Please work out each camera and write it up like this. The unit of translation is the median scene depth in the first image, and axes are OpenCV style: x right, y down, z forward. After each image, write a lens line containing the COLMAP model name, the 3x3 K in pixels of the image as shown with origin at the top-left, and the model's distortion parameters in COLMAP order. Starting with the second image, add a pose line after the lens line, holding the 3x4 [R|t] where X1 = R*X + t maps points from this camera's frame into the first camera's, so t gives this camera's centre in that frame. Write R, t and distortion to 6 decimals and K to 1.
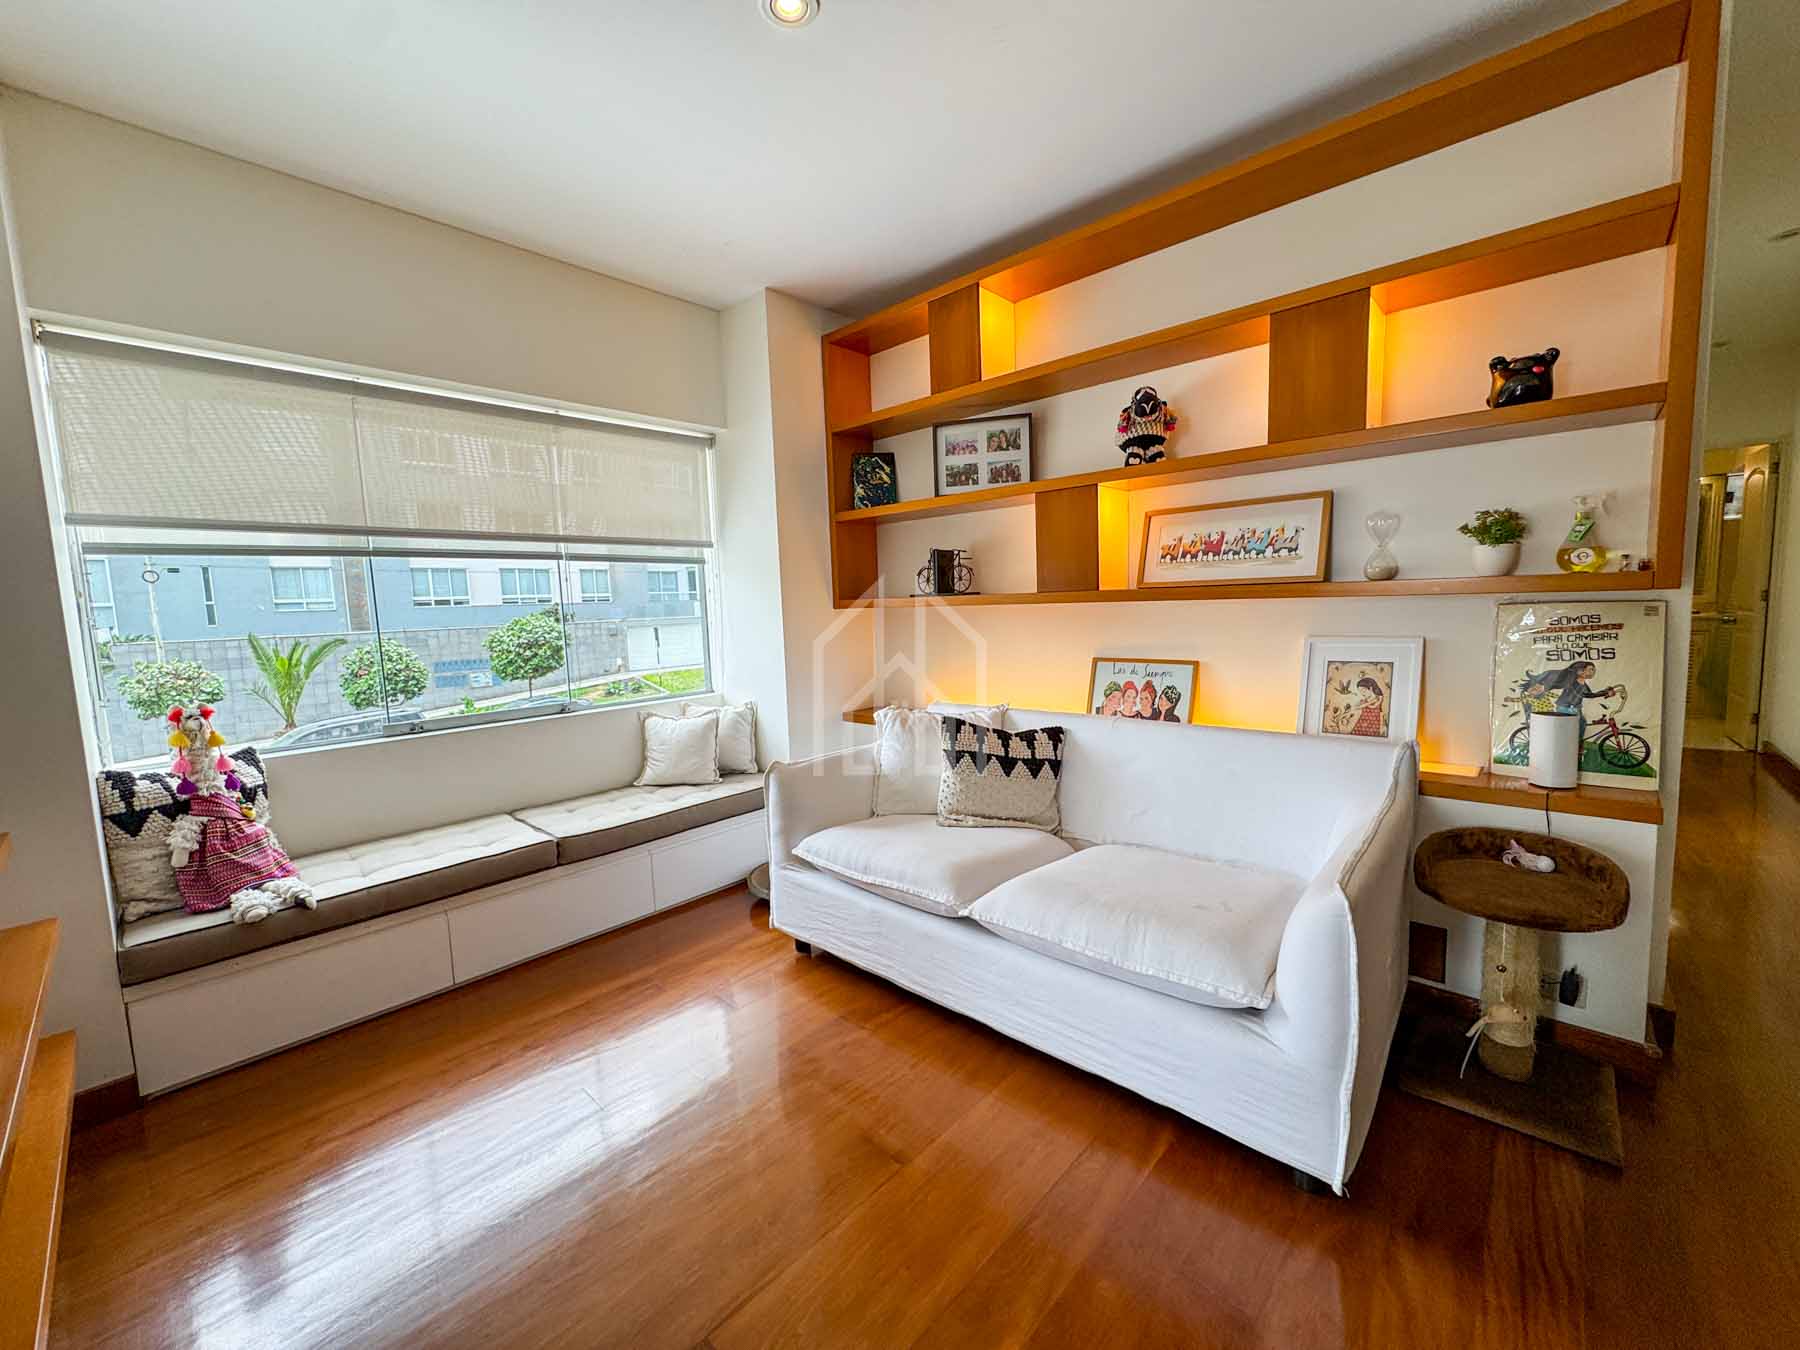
lens RADIAL K [[717.4, 0, 900.5], [0, 717.4, 670.7], [0, 0, 1]] dist [-0.002413, 0.000510]
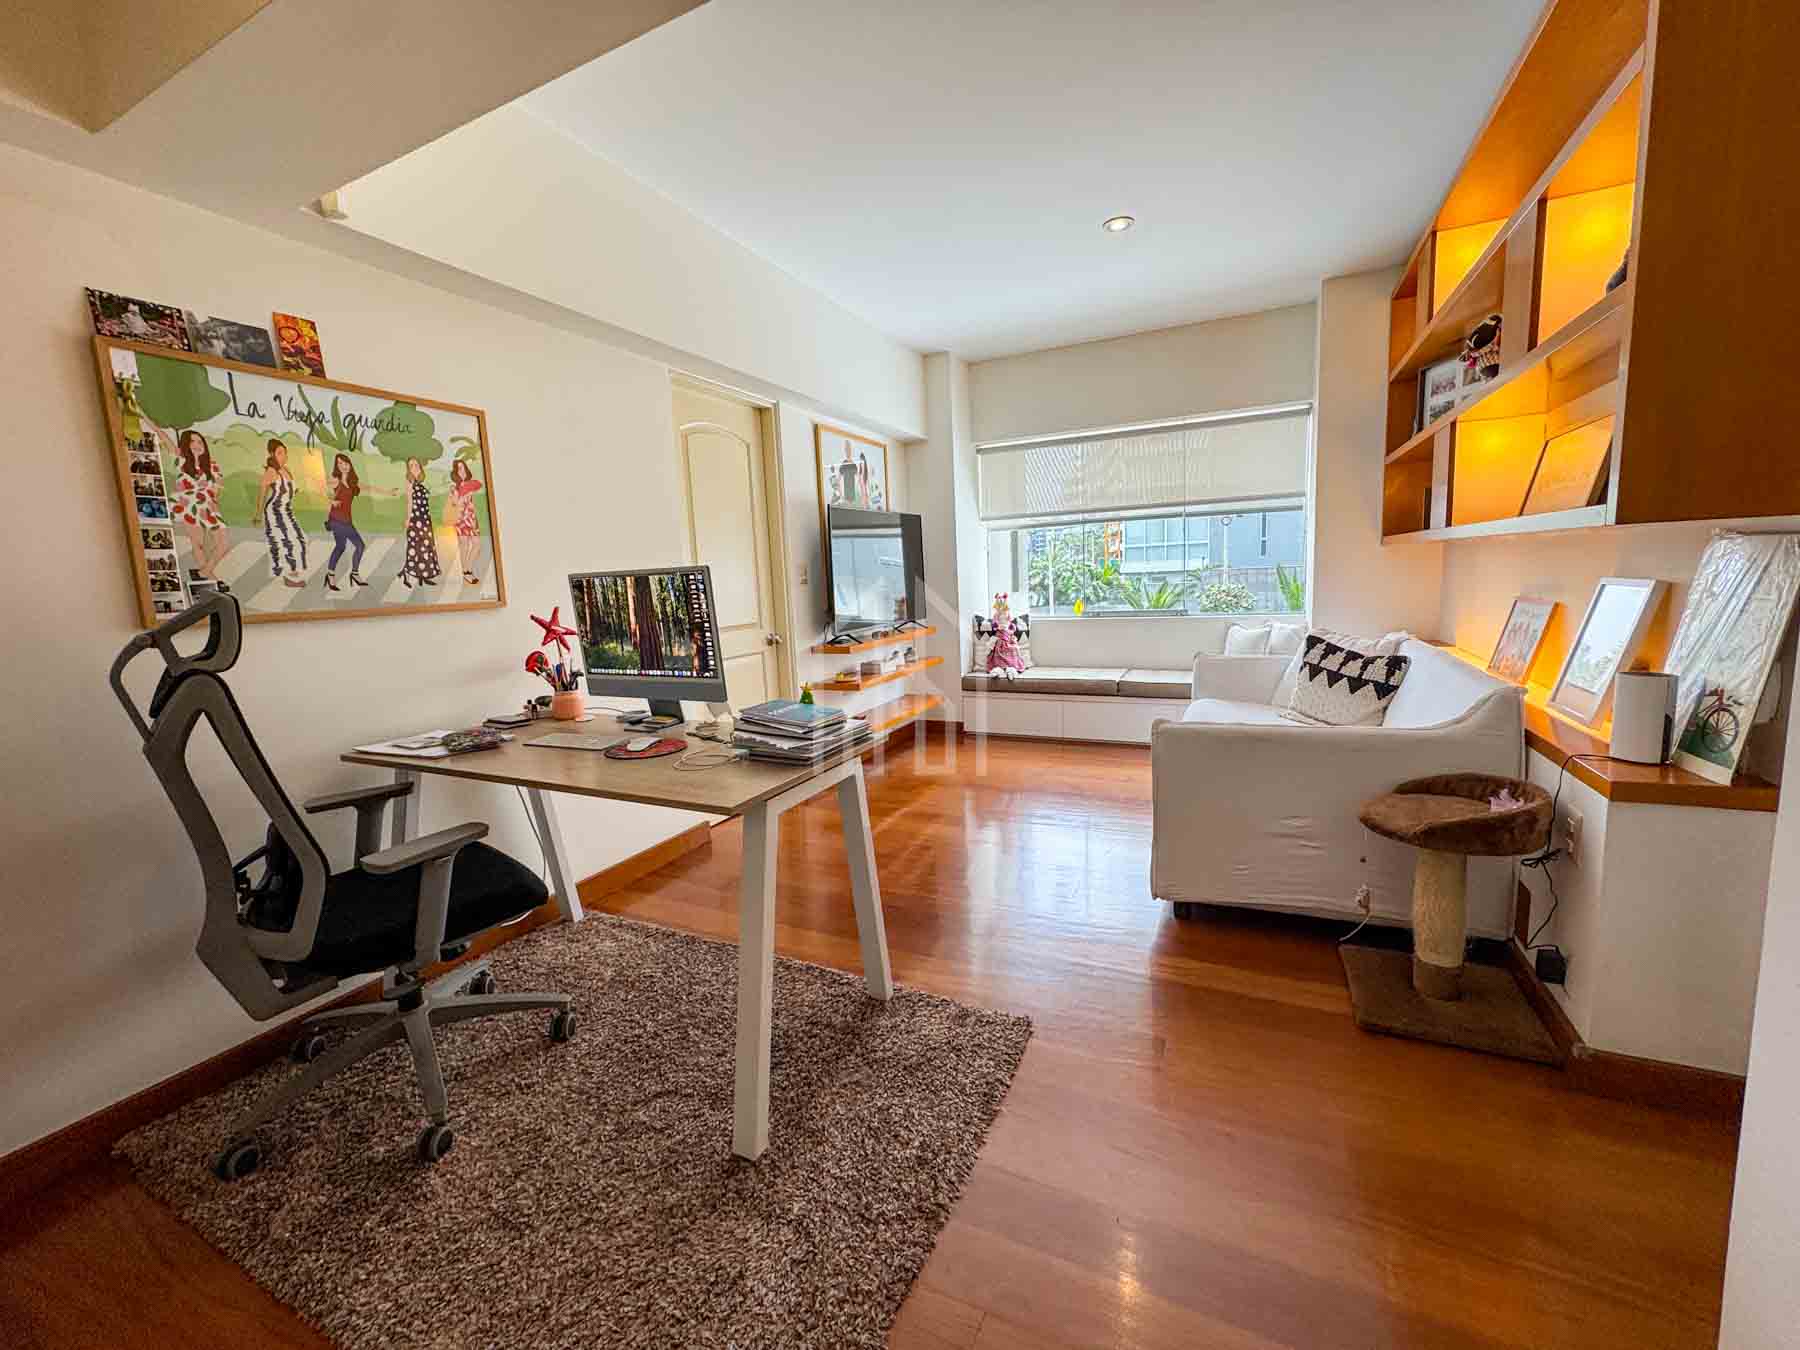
lens RADIAL K [[717.4, 0, 900.5], [0, 717.4, 670.7], [0, 0, 1]] dist [-0.002413, 0.000510]
pose [[0.292473, 0.149071, -0.944583, 1.057324], [-0.057374, 0.988731, 0.138274, -0.006174], [0.954551, 0.013753, 0.297730, -0.051153]]
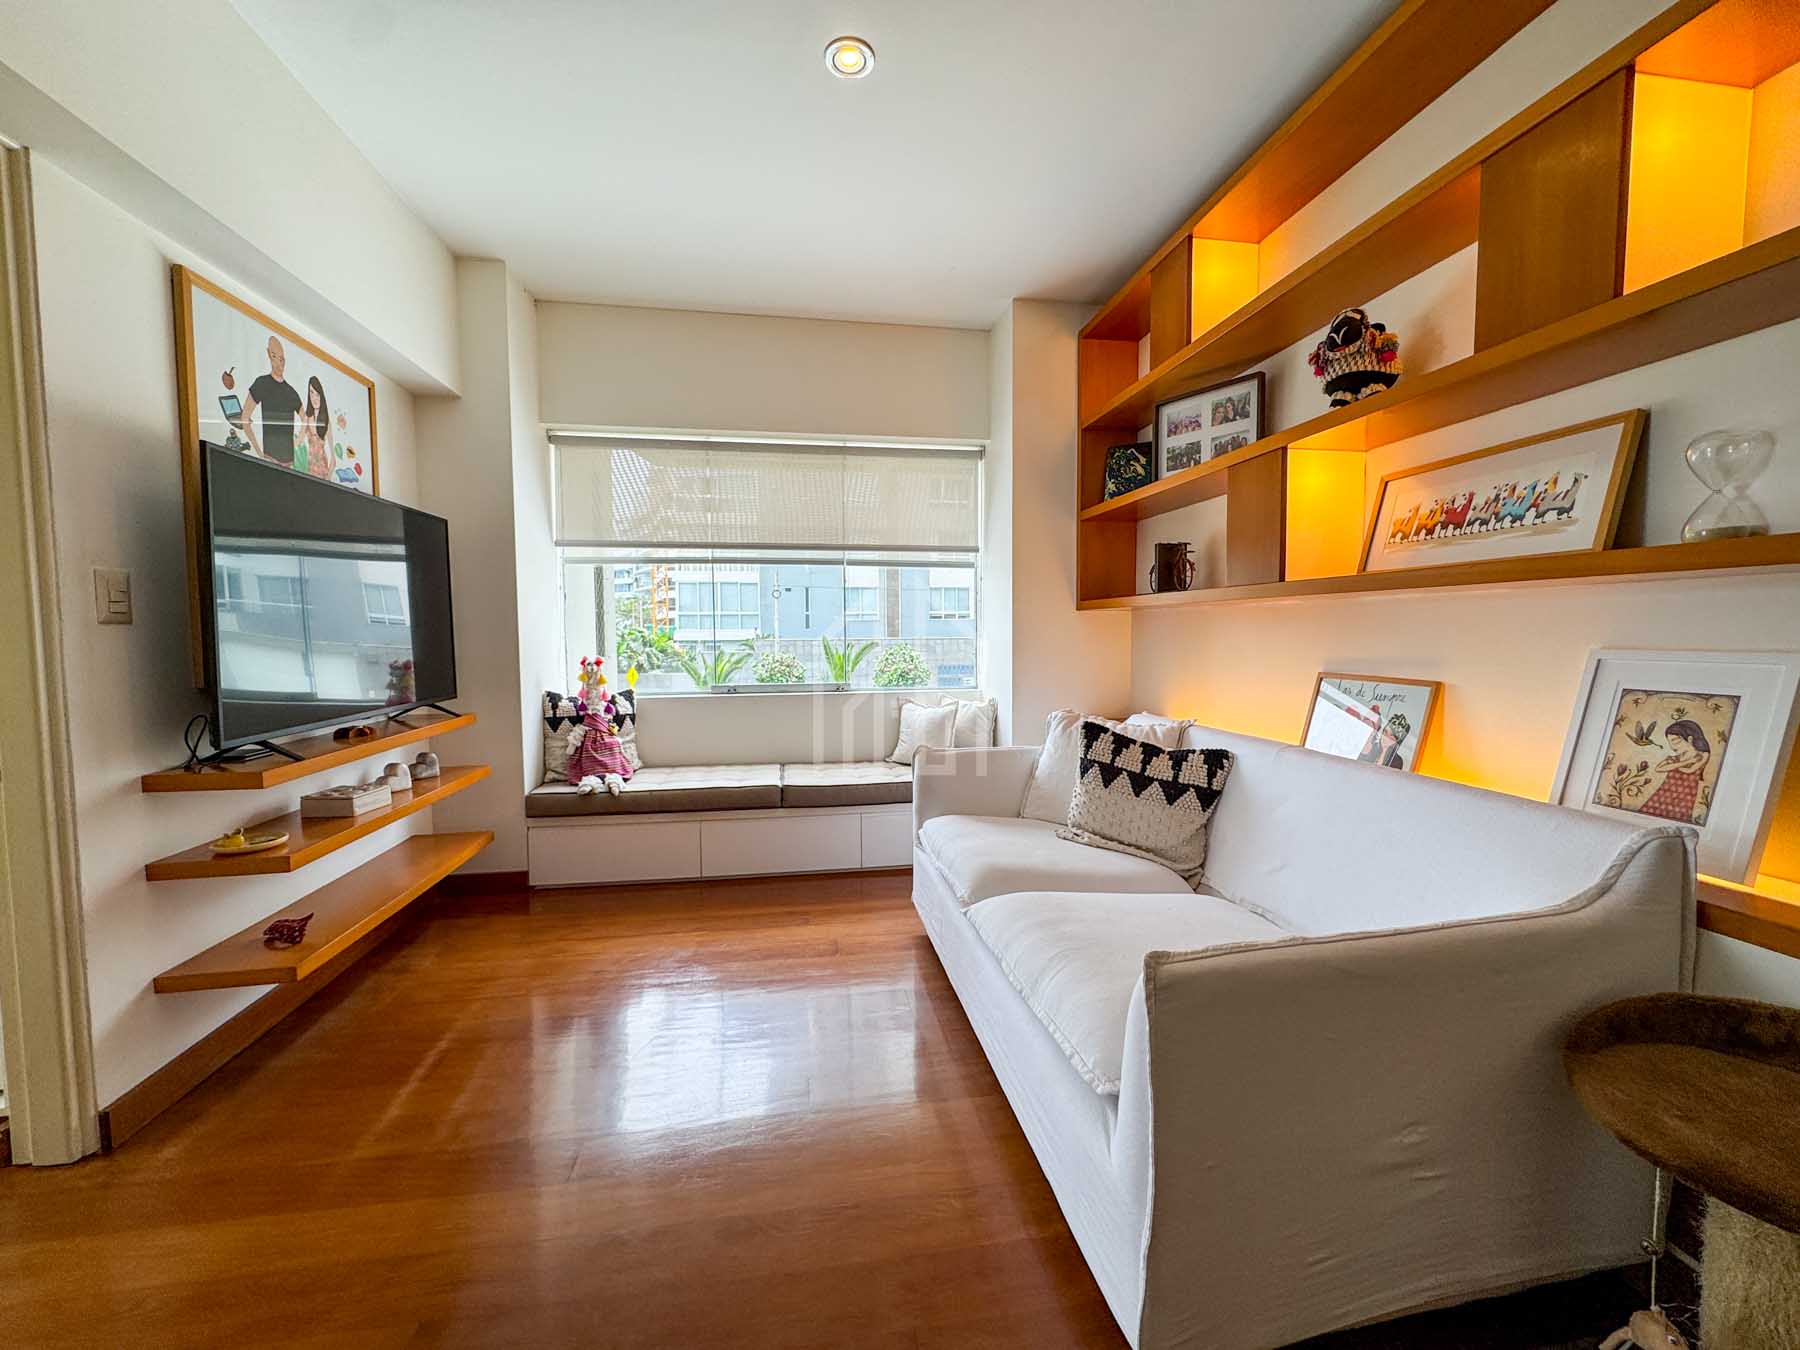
lens RADIAL K [[717.4, 0, 900.5], [0, 717.4, 670.7], [0, 0, 1]] dist [-0.002413, 0.000510]
pose [[0.788011, 0.064794, -0.612242, 0.437385], [-0.081707, 0.996656, 0.000313, 0.018758], [0.610215, 0.049778, 0.790671, 0.131899]]
